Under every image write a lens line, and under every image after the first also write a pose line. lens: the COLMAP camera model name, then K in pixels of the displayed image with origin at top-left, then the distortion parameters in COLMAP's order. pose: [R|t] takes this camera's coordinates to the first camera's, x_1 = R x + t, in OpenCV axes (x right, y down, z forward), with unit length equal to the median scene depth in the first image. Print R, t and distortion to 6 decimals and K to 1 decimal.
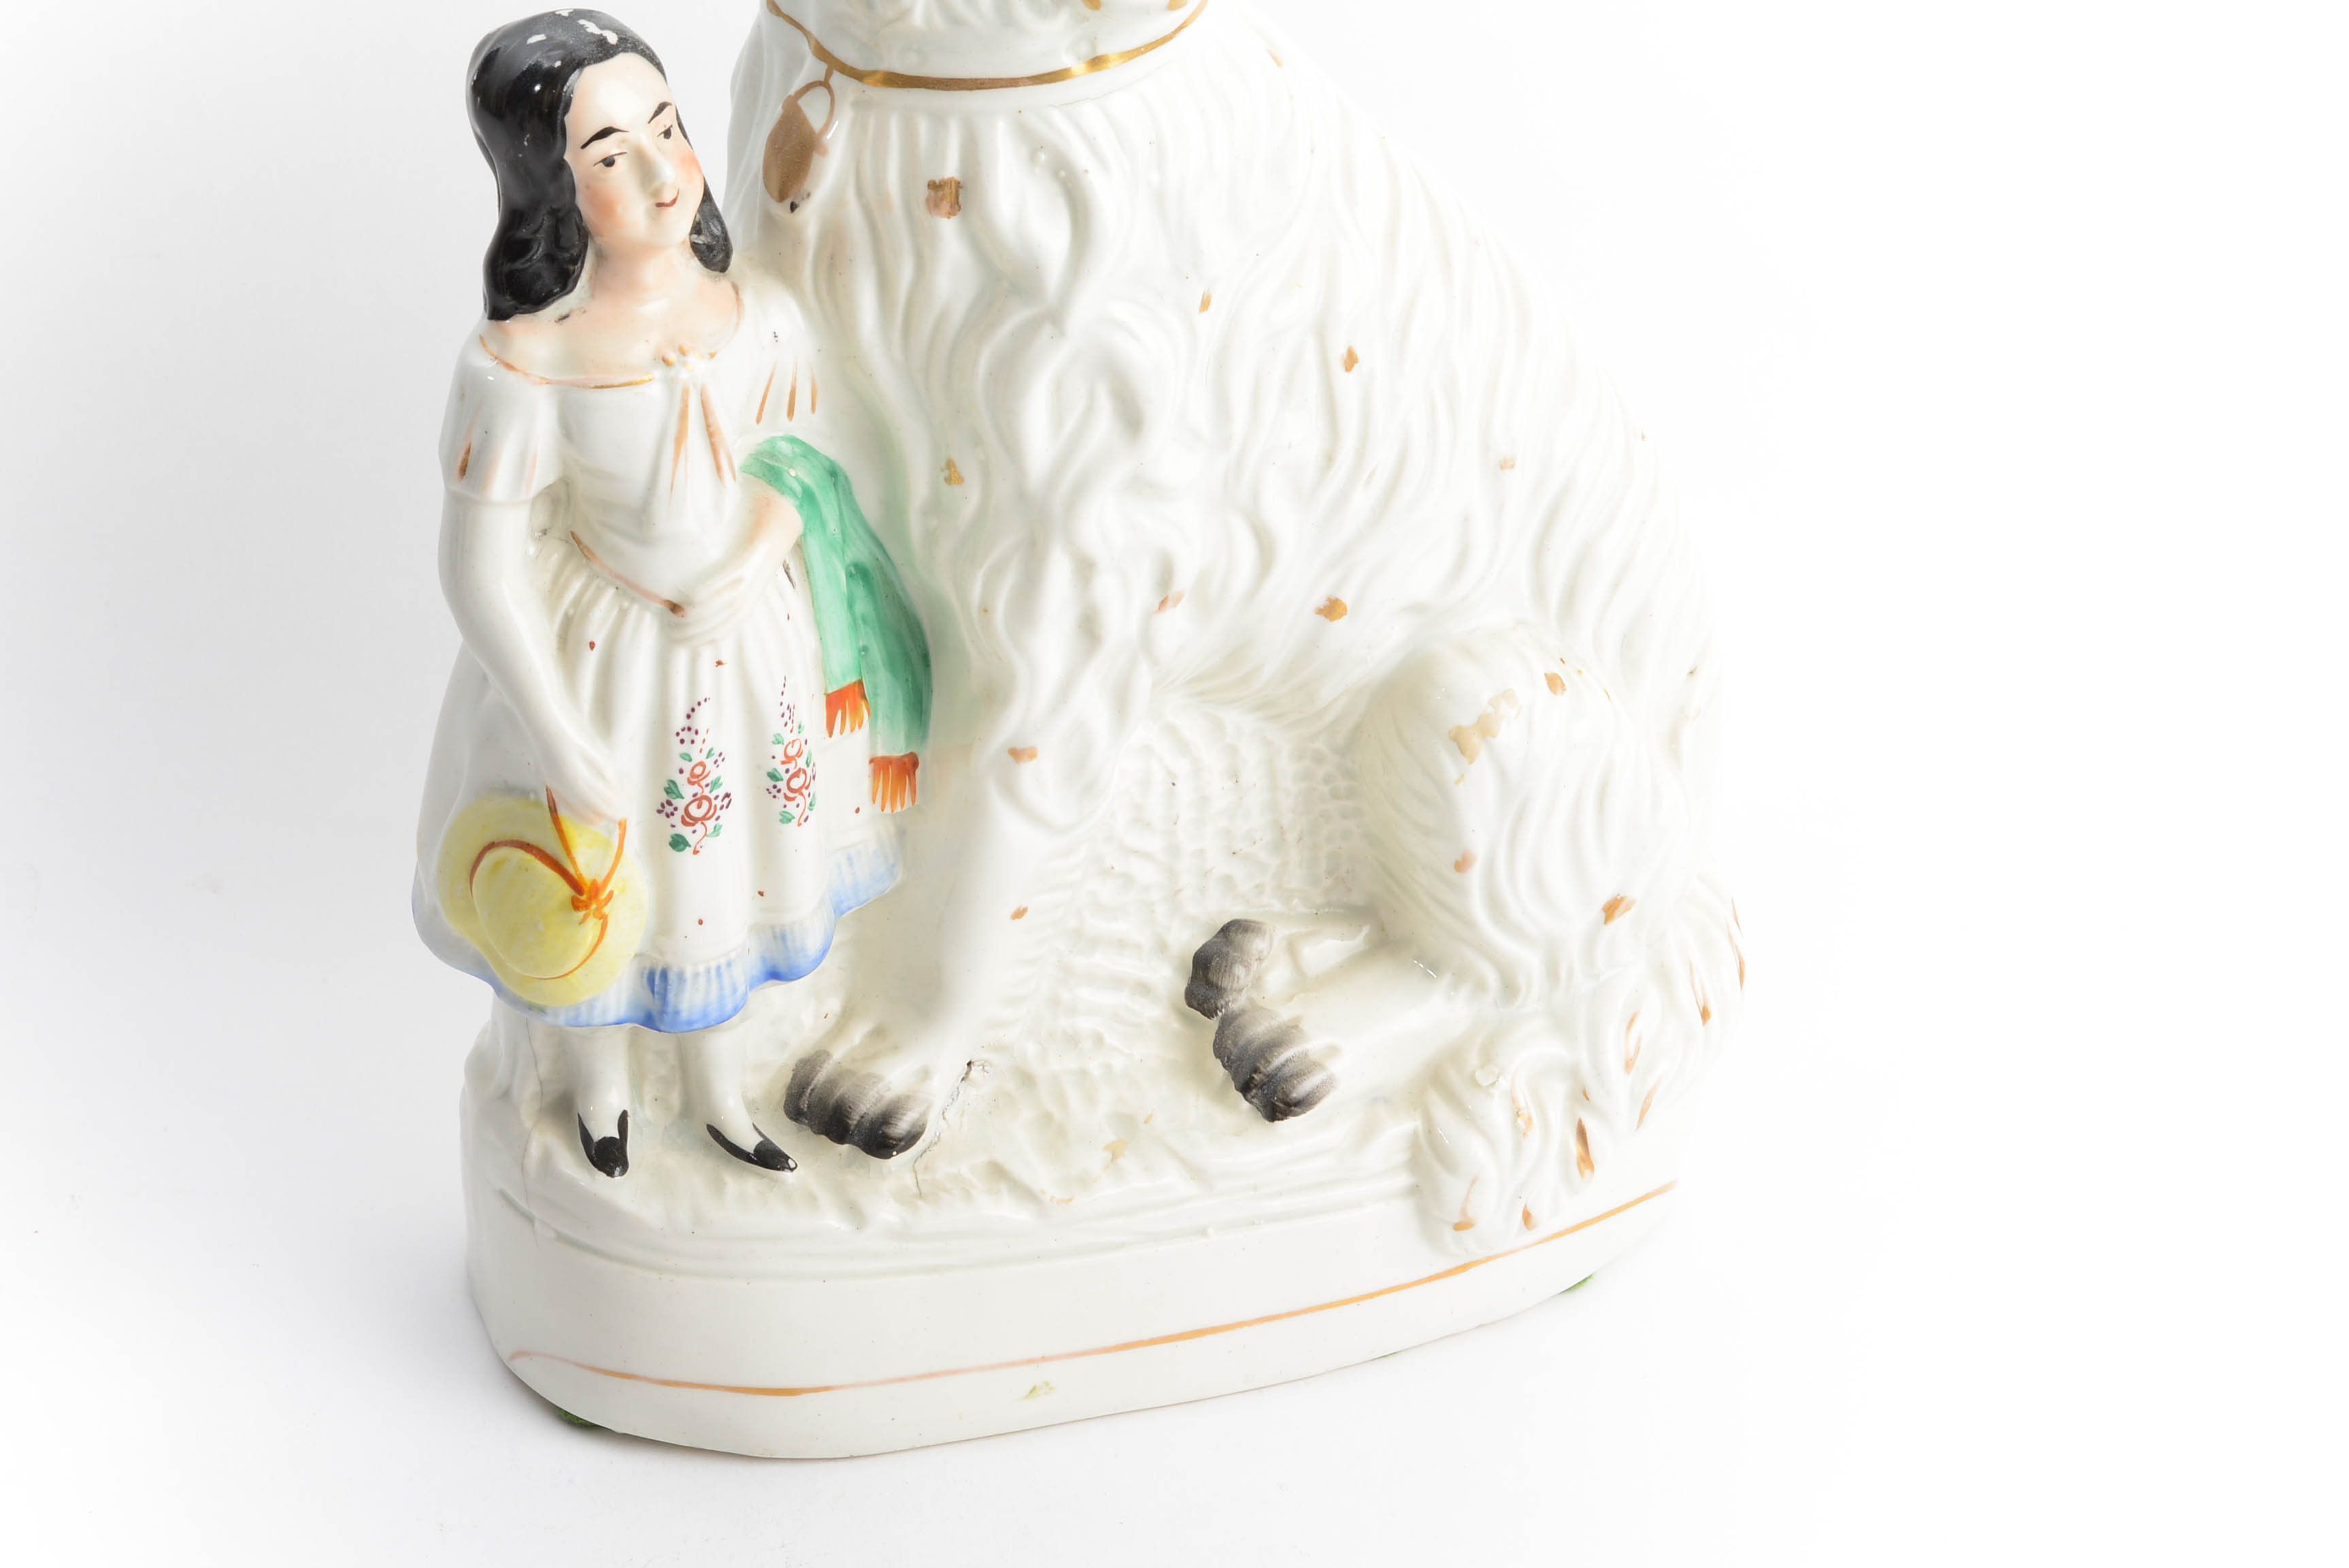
lens RADIAL K [[3012.7, 0, 1071.0], [0, 3012.7, 782.3], [0, 0, 1]] dist [0.014076, 0.045550]
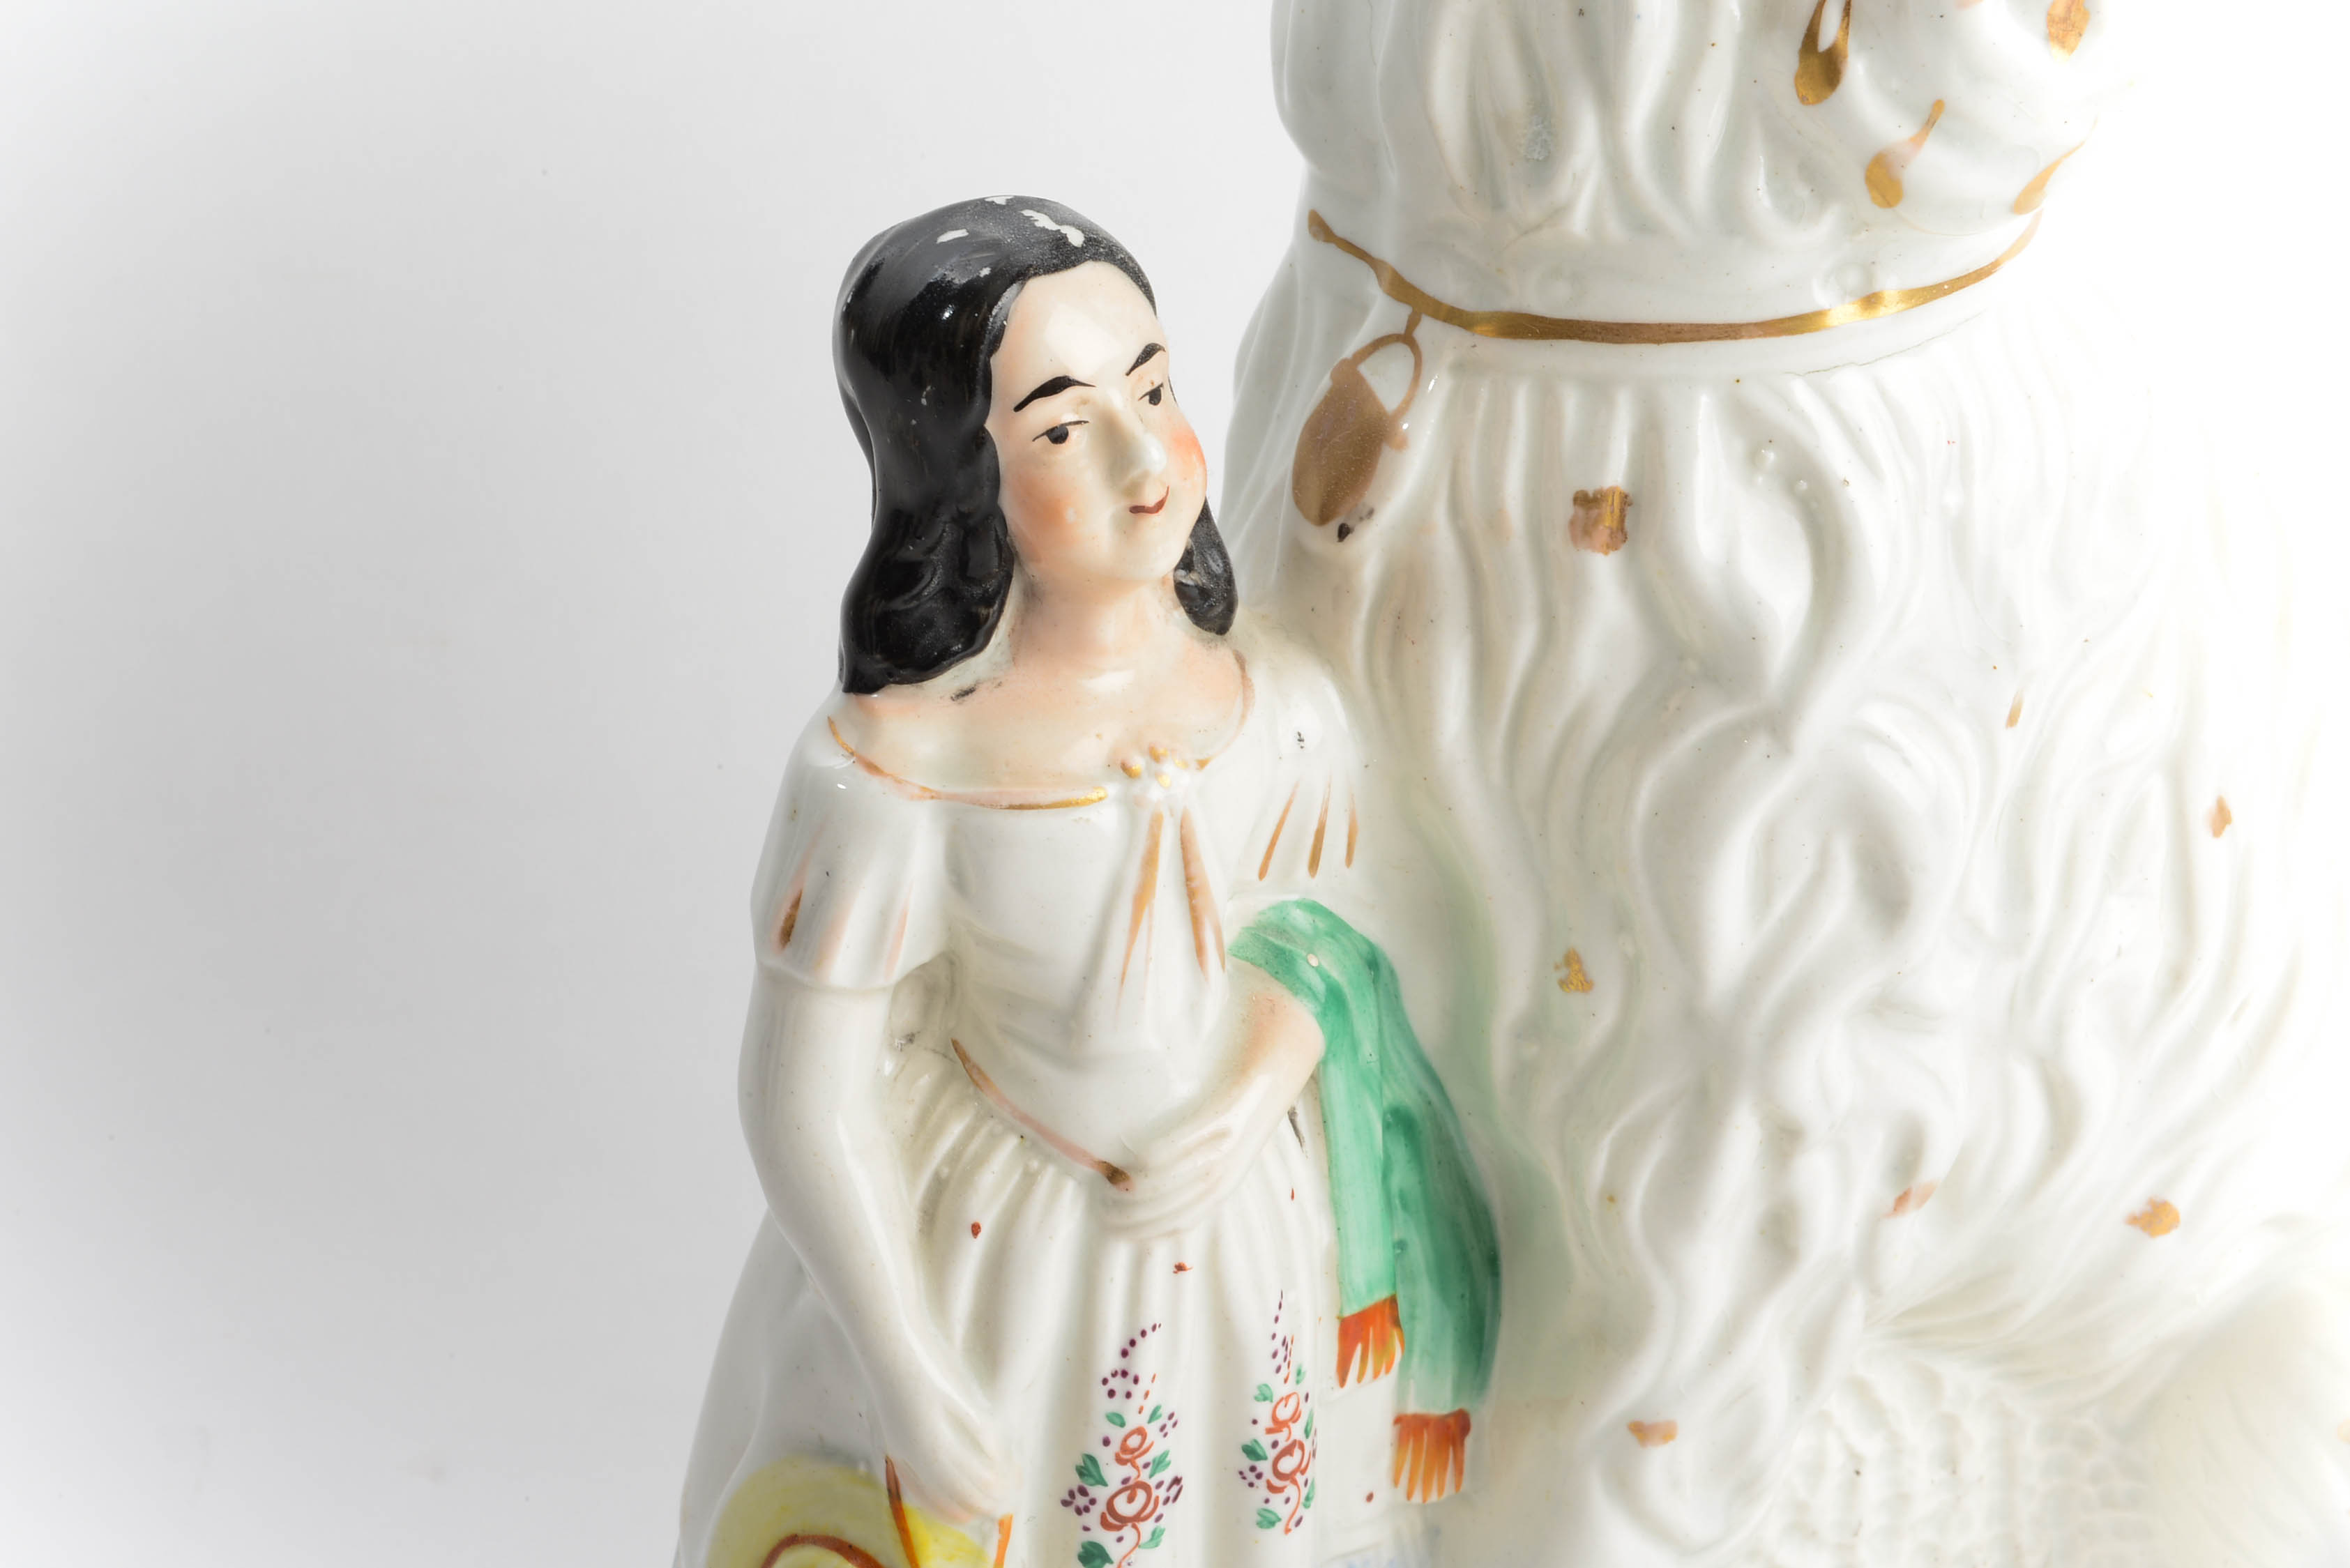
lens RADIAL K [[3013.7, 0, 1071.4], [0, 3013.7, 782.3], [0, 0, 1]] dist [0.014076, 0.045550]
pose [[0.992345, 0.038483, -0.117351, -0.069208], [-0.056367, 0.986599, -0.153118, -0.040788], [0.109886, 0.158560, 0.981215, 0.377111]]
